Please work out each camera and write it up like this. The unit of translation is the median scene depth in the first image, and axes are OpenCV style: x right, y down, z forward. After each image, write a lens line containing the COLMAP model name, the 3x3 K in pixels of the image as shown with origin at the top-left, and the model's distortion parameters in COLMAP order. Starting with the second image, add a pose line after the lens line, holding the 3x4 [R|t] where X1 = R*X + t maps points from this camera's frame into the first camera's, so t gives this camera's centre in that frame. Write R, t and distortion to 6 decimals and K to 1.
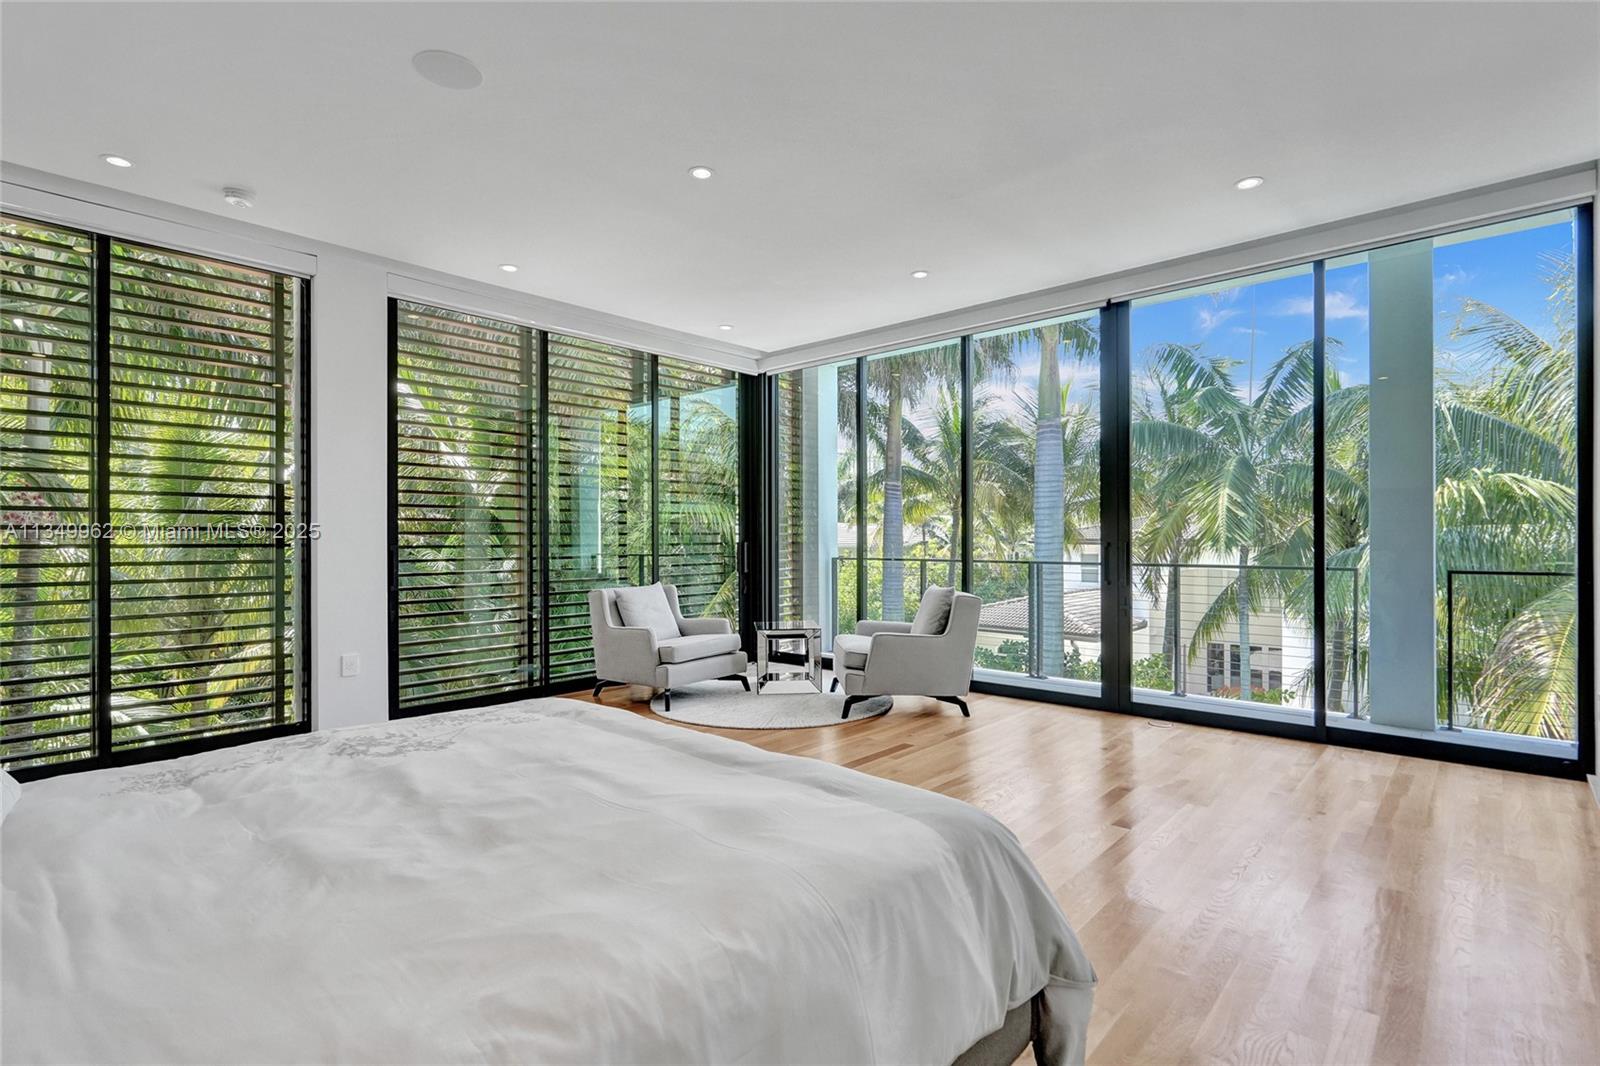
lens RADIAL K [[752.9, 0, 800.0], [0, 752.9, 533.0], [0, 0, 1]] dist [-0.007484, -0.000326]
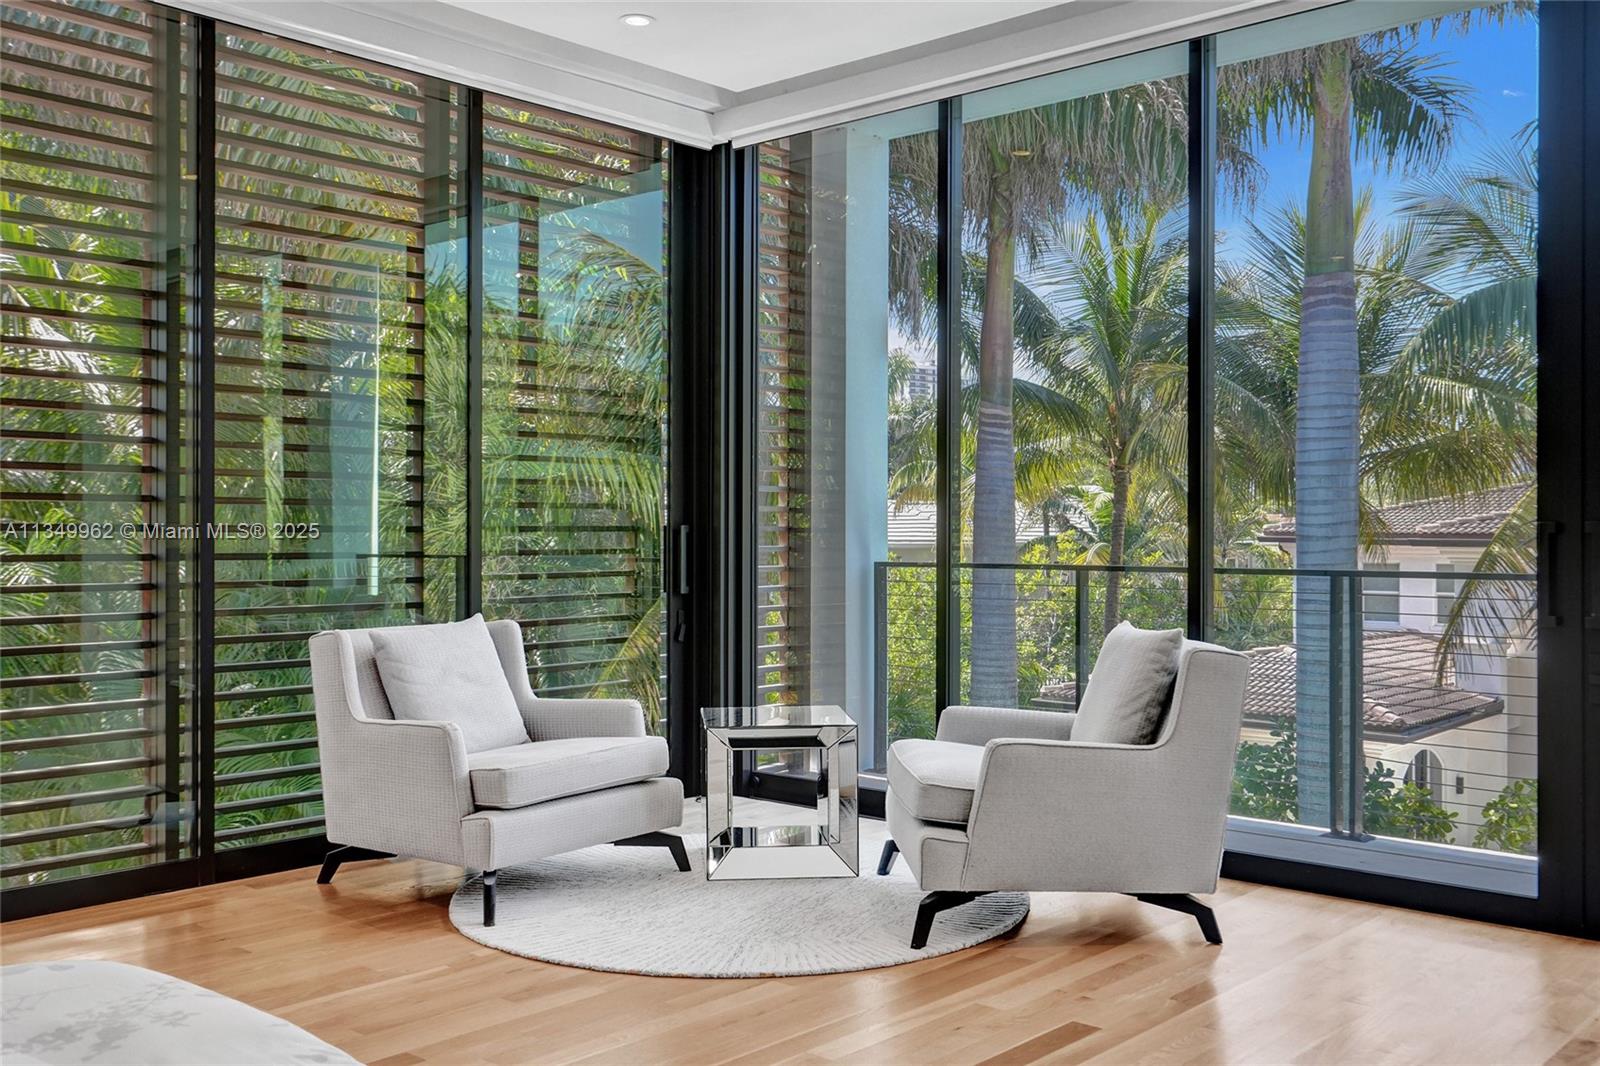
lens RADIAL K [[1485.0, 0, 800.0], [0, 1485.0, 533.0], [0, 0, 1]] dist [0.000162, 0.001793]
pose [[0.999983, 0.005056, 0.002732, -0.005990], [-0.005077, 0.999957, 0.007734, 0.010293], [-0.002693, -0.007747, 0.999966, 0.135658]]
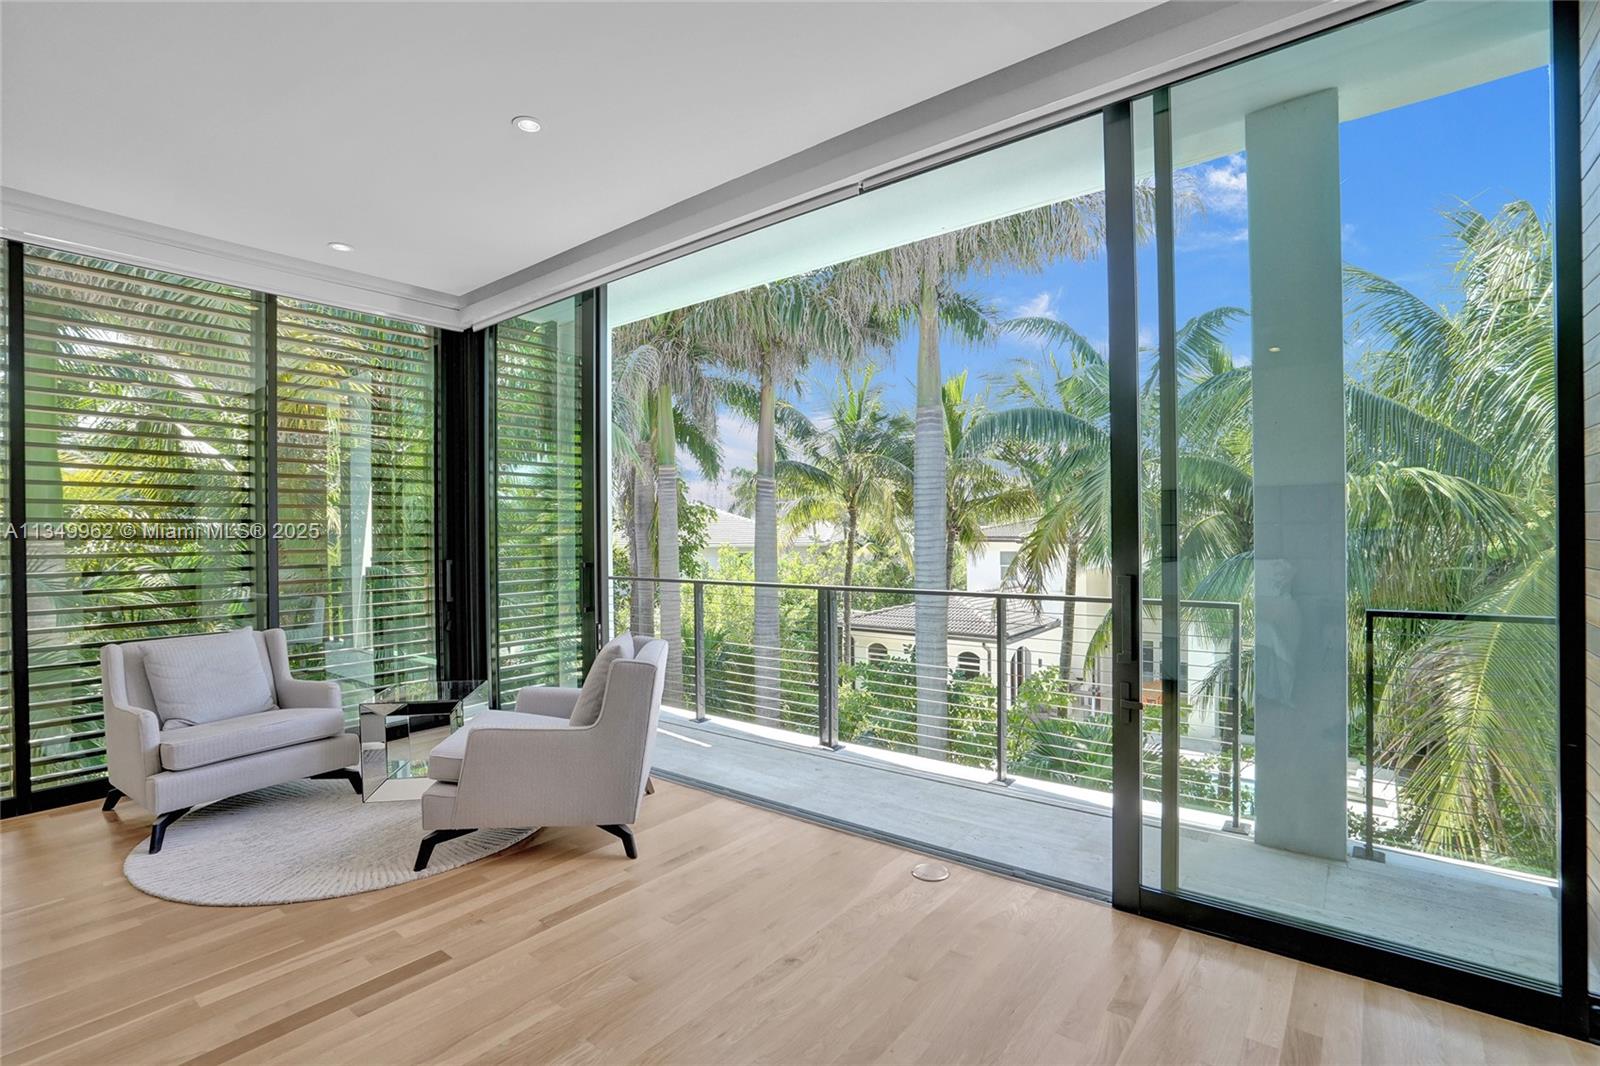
lens RADIAL K [[745.1, 0, 800.0], [0, 745.1, 533.0], [0, 0, 1]] dist [-0.041996, 0.000041]
pose [[0.996945, -0.006999, 0.077787, 0.224661], [0.006695, 0.999969, 0.004163, -0.015912], [-0.077814, -0.003630, 0.996961, 0.281287]]
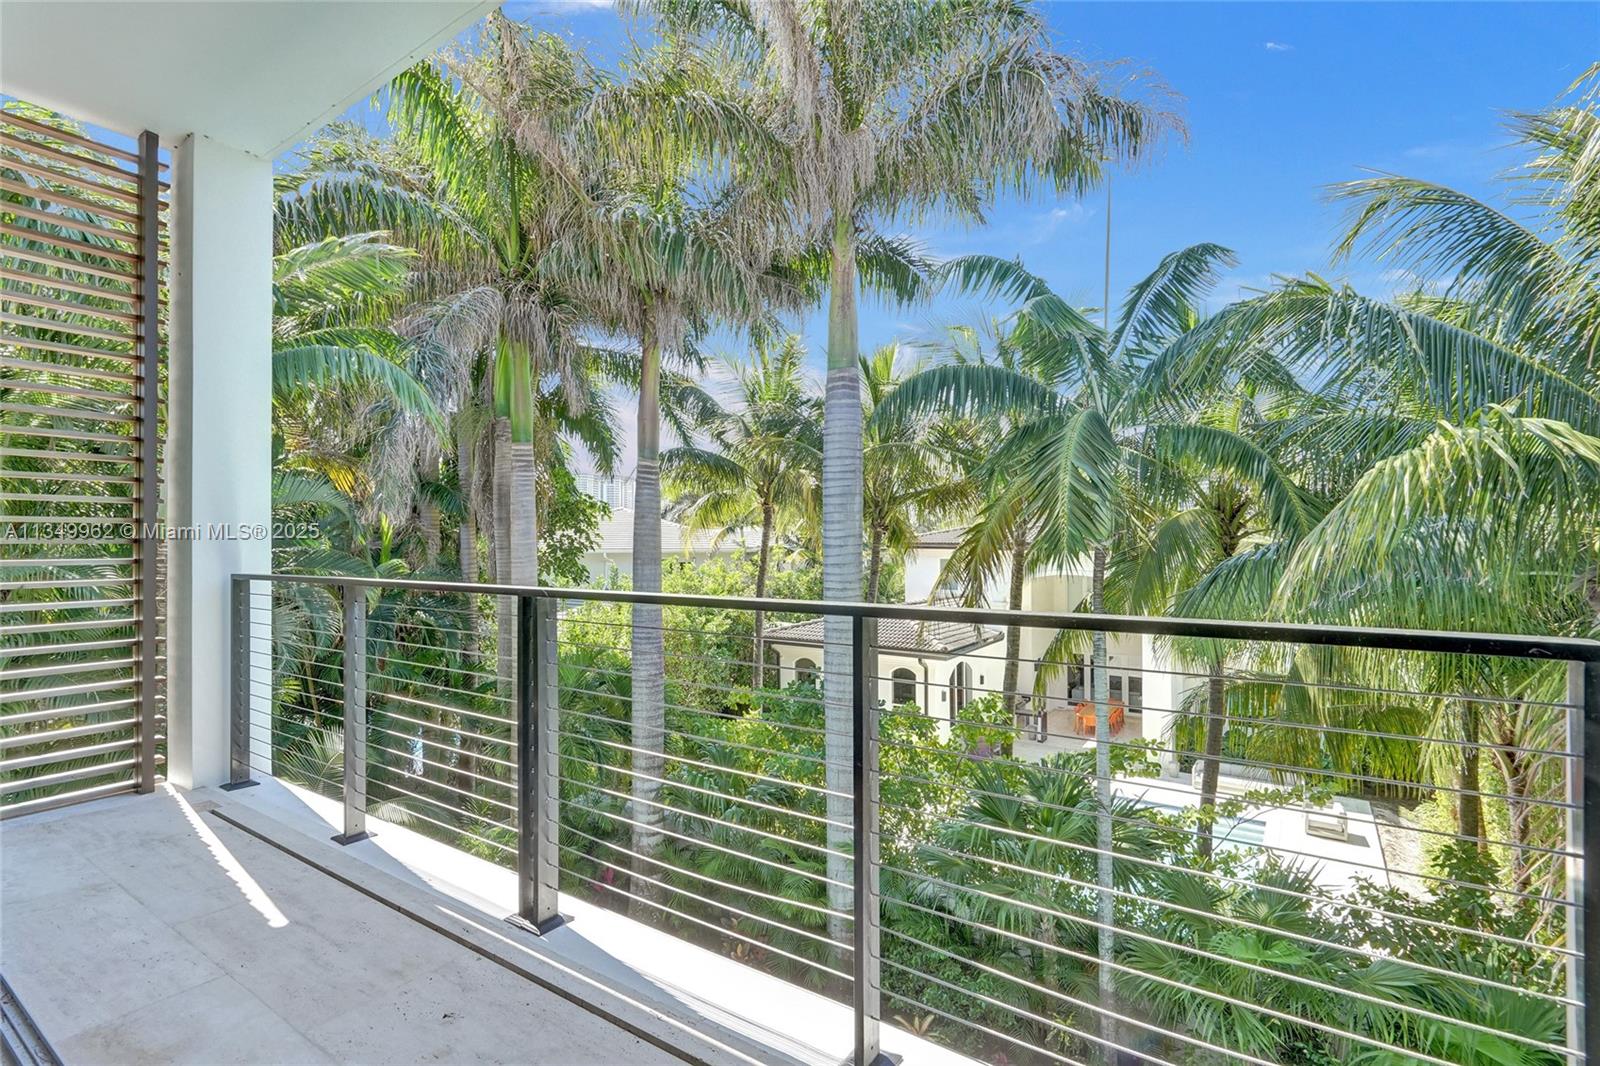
lens RADIAL K [[762.9, 0, 771.8], [0, 762.9, 534.5], [0, 0, 1]] dist [-0.046464, -0.000122]
pose [[0.992955, 0.000165, 0.118494, 0.366483], [0.000275, 0.999993, -0.003694, 0.009856], [-0.118494, 0.003701, 0.992948, 0.605462]]
